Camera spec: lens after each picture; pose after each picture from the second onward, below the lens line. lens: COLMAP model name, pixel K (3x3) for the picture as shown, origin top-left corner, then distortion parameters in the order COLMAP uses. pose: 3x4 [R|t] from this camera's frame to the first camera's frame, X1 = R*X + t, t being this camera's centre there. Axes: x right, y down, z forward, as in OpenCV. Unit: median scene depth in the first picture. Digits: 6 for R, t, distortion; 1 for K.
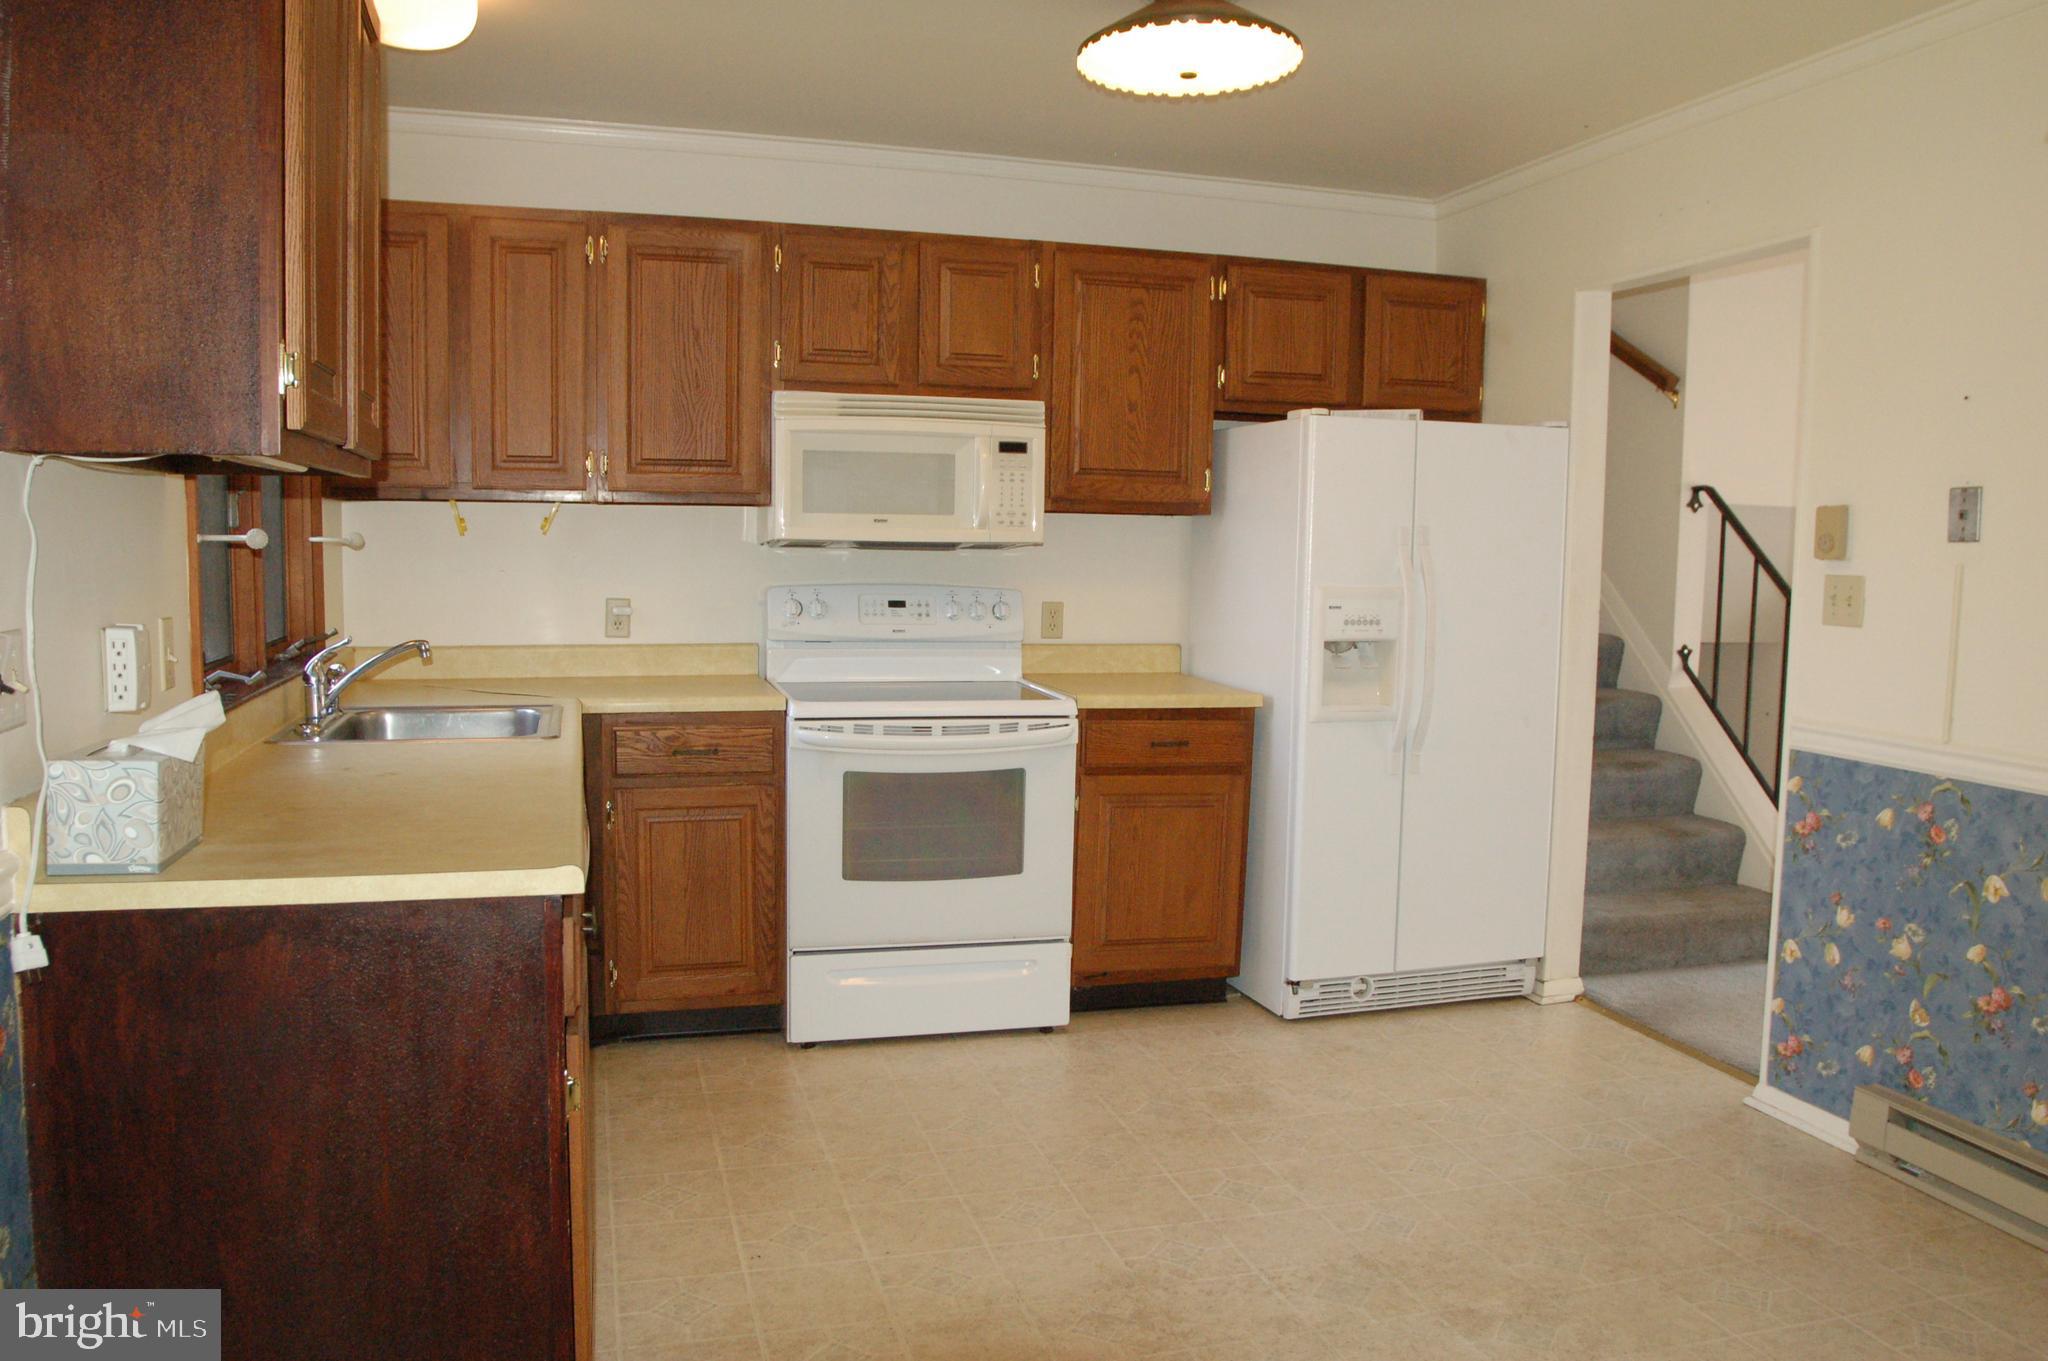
lens RADIAL K [[1520.6, 0, 1024.0], [0, 1520.6, 680.5], [0, 0, 1]] dist [-0.109126, 0.061129]
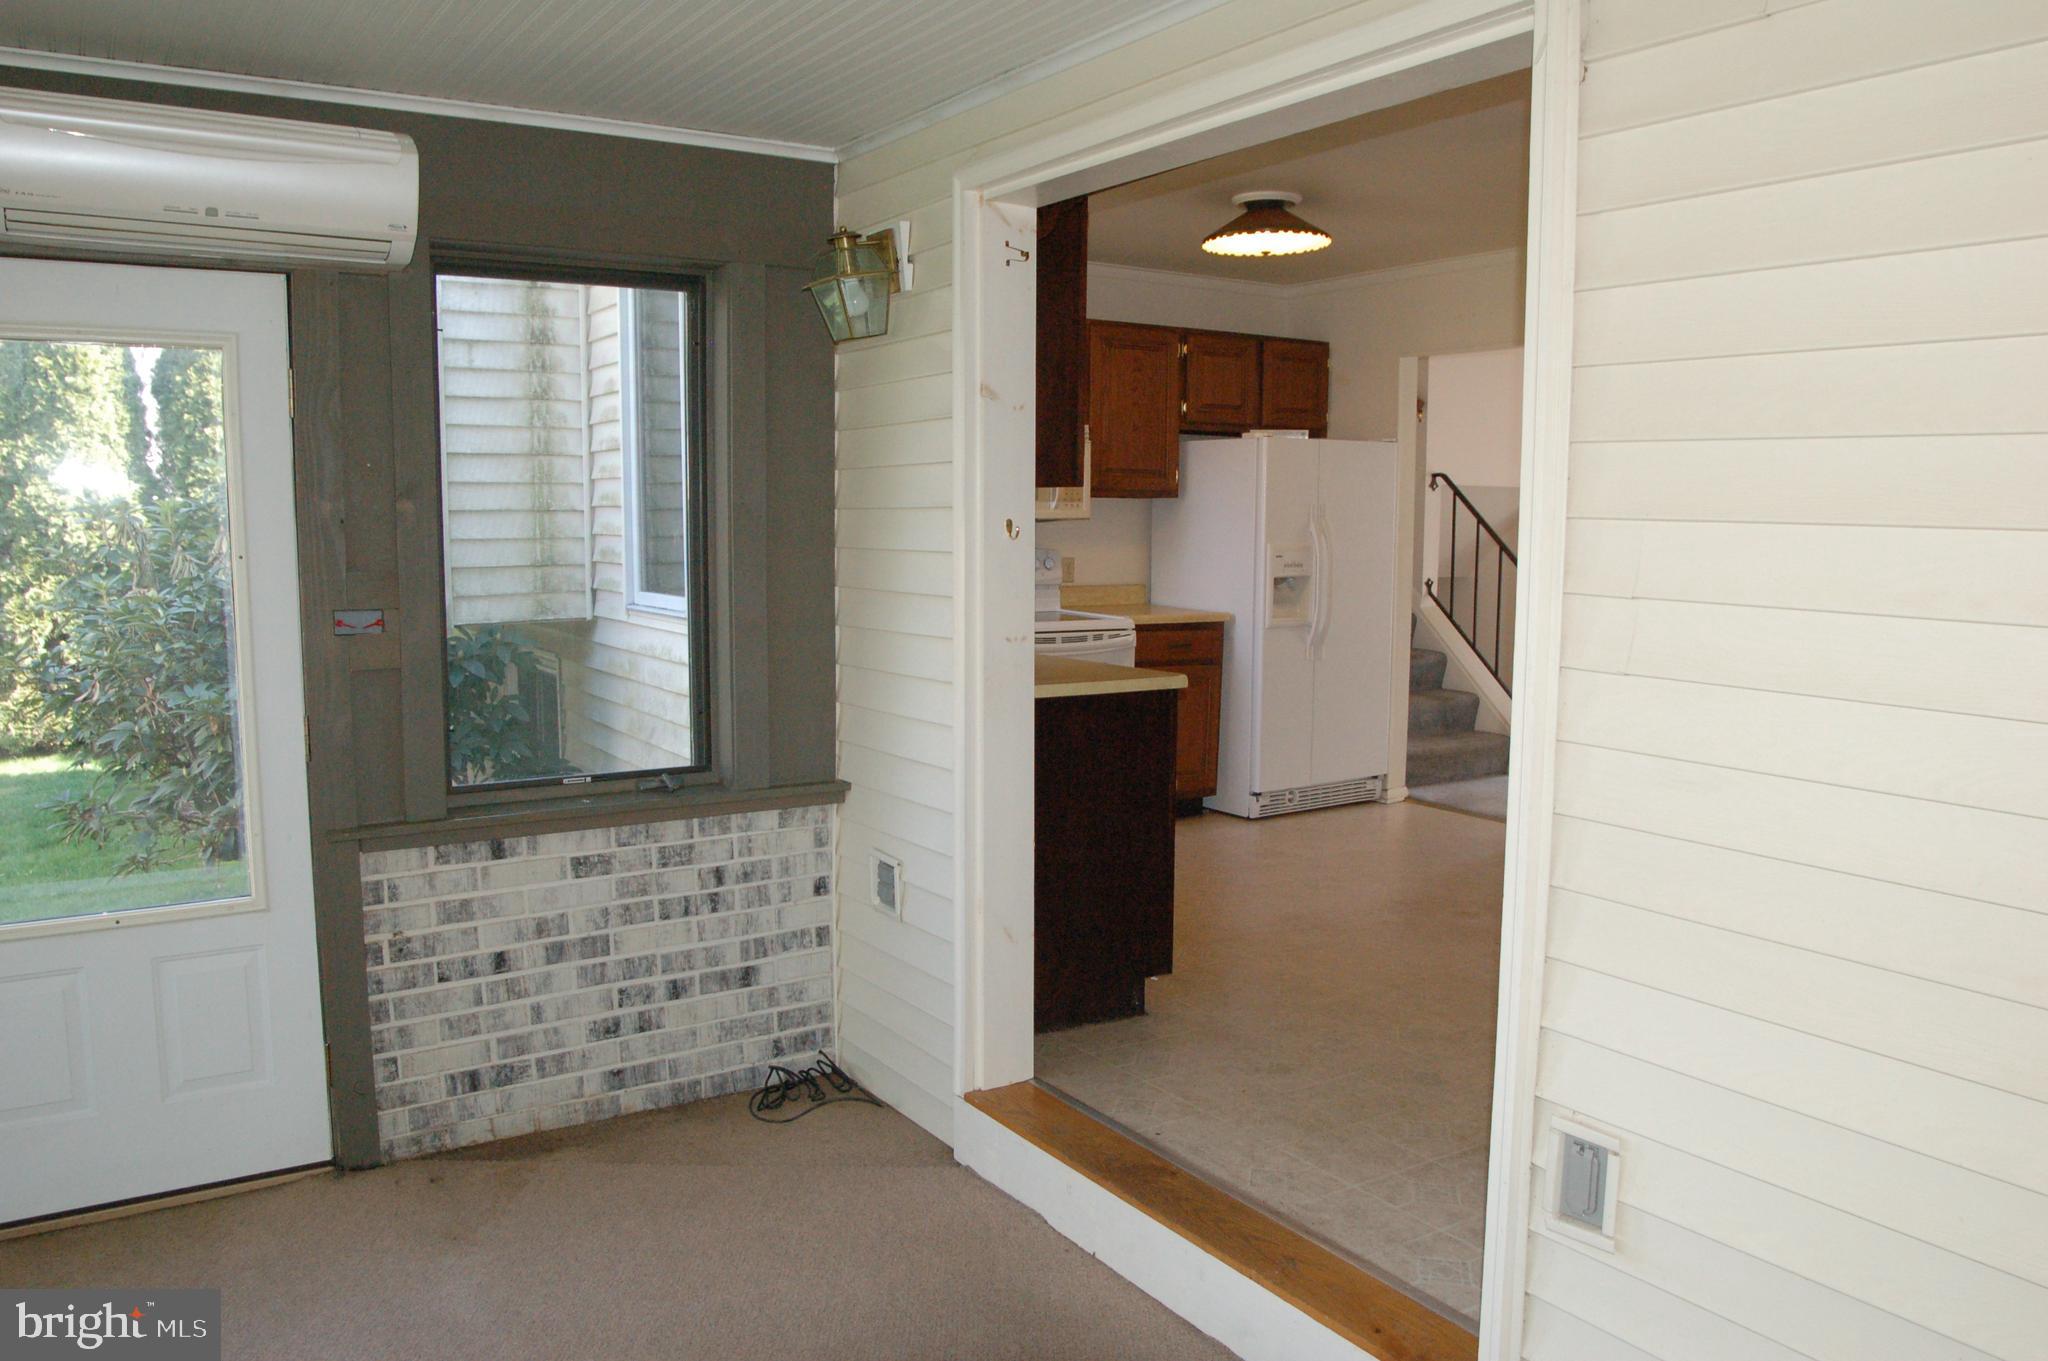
lens RADIAL K [[1520.6, 0, 1024.0], [0, 1520.6, 680.5], [0, 0, 1]] dist [-0.109126, 0.061129]
pose [[0.958021, -0.043328, 0.283405, -0.467360], [0.036170, 0.998882, 0.030444, 0.022068], [-0.284407, -0.018915, 0.958517, -0.422694]]
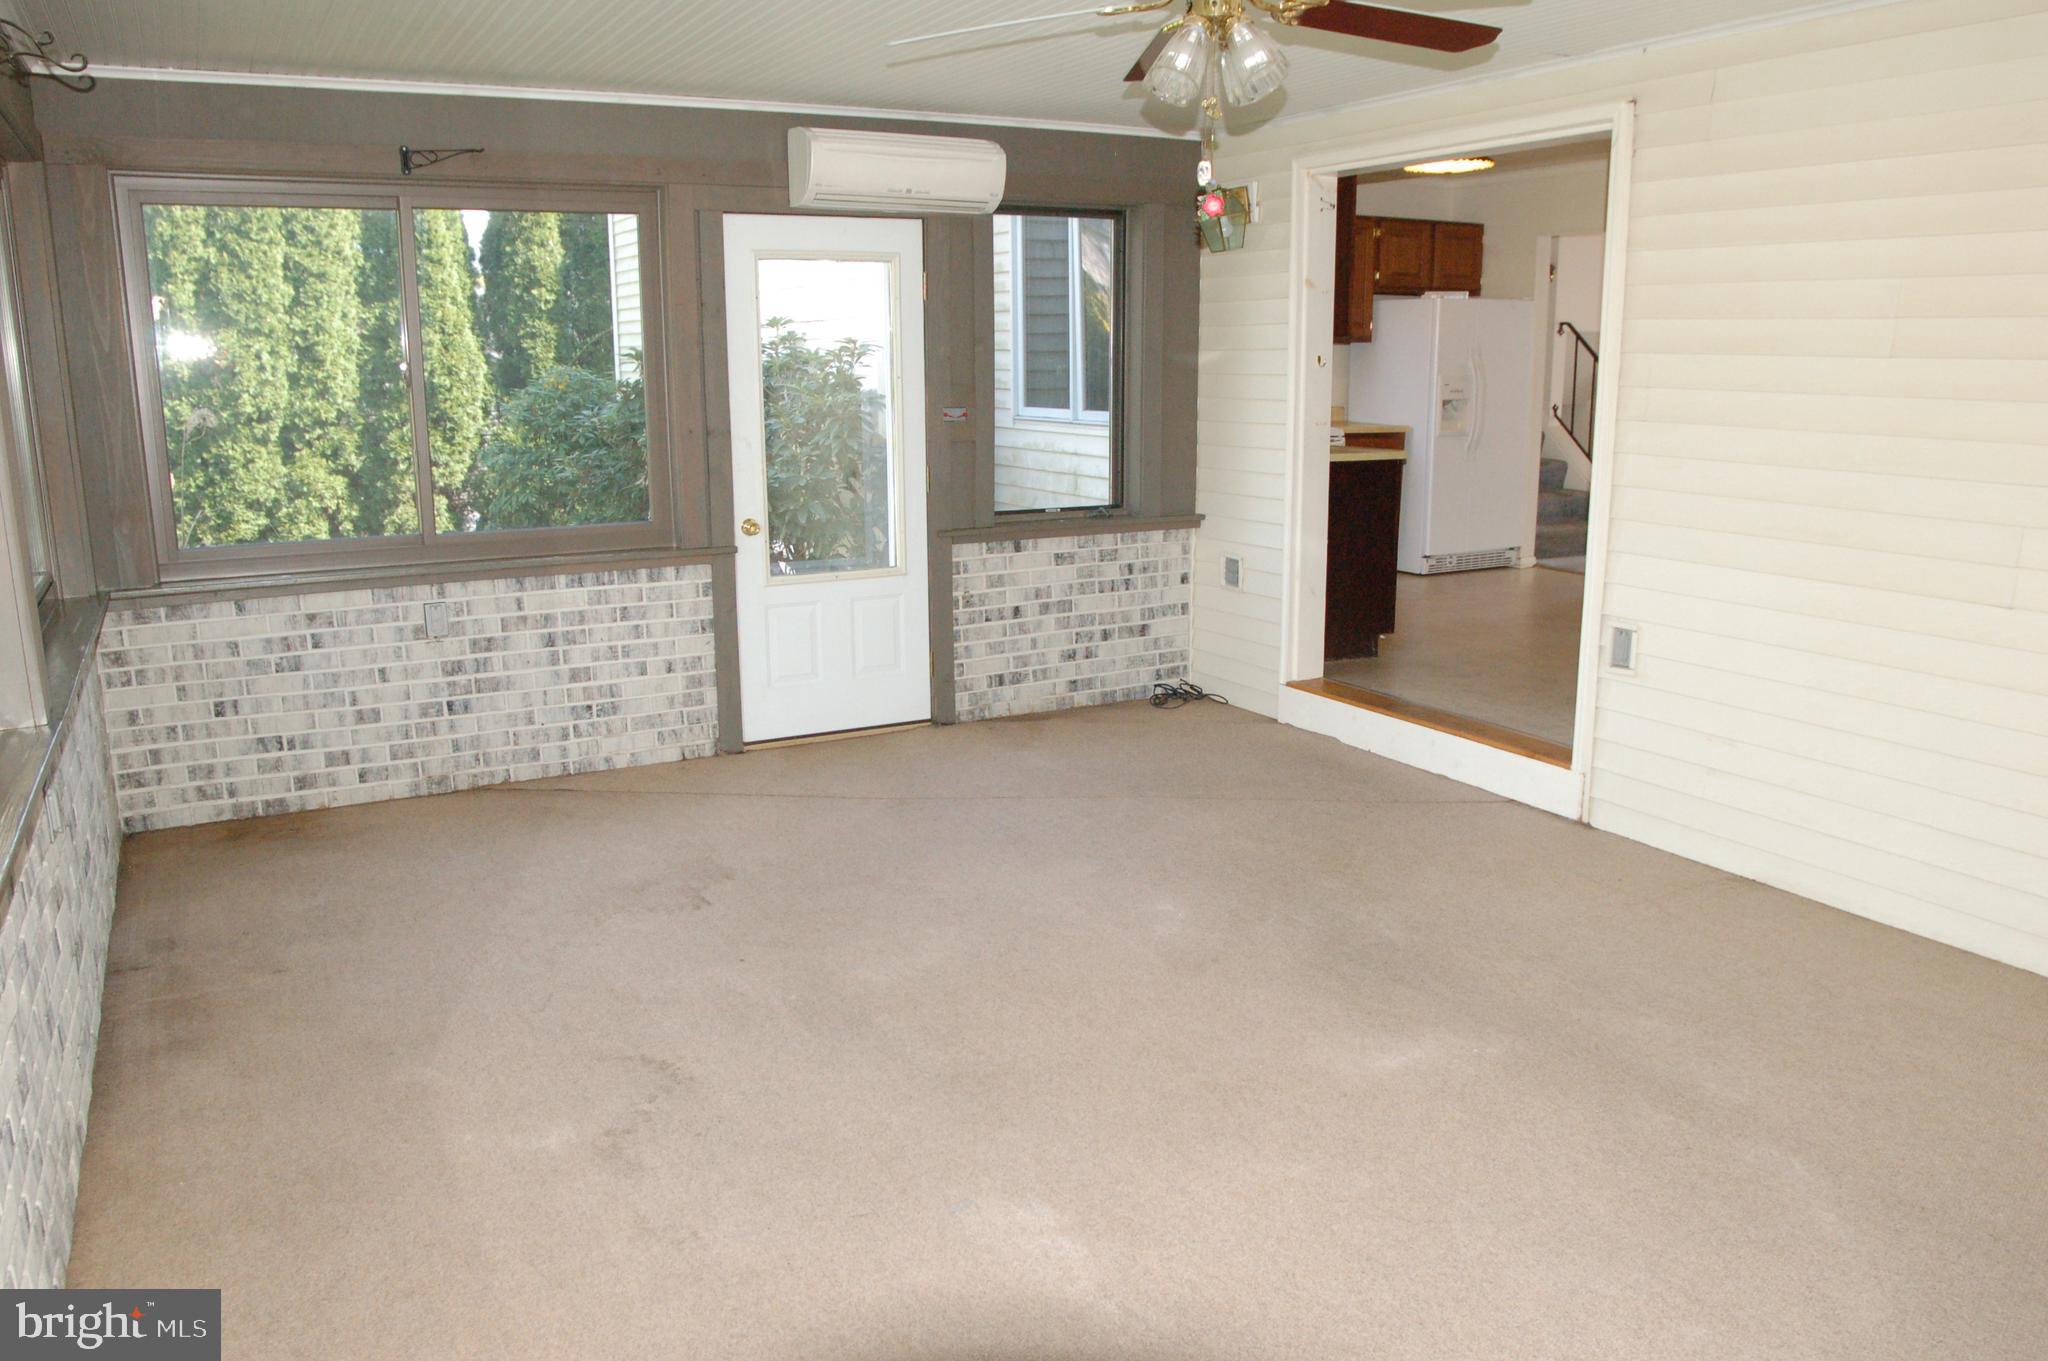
lens RADIAL K [[1520.6, 0, 1024.0], [0, 1520.6, 680.5], [0, 0, 1]] dist [-0.109126, 0.061129]
pose [[0.976224, -0.066186, 0.206411, -0.806157], [0.040195, 0.991002, 0.127666, 0.068905], [-0.213003, -0.116334, 0.970101, -0.967001]]
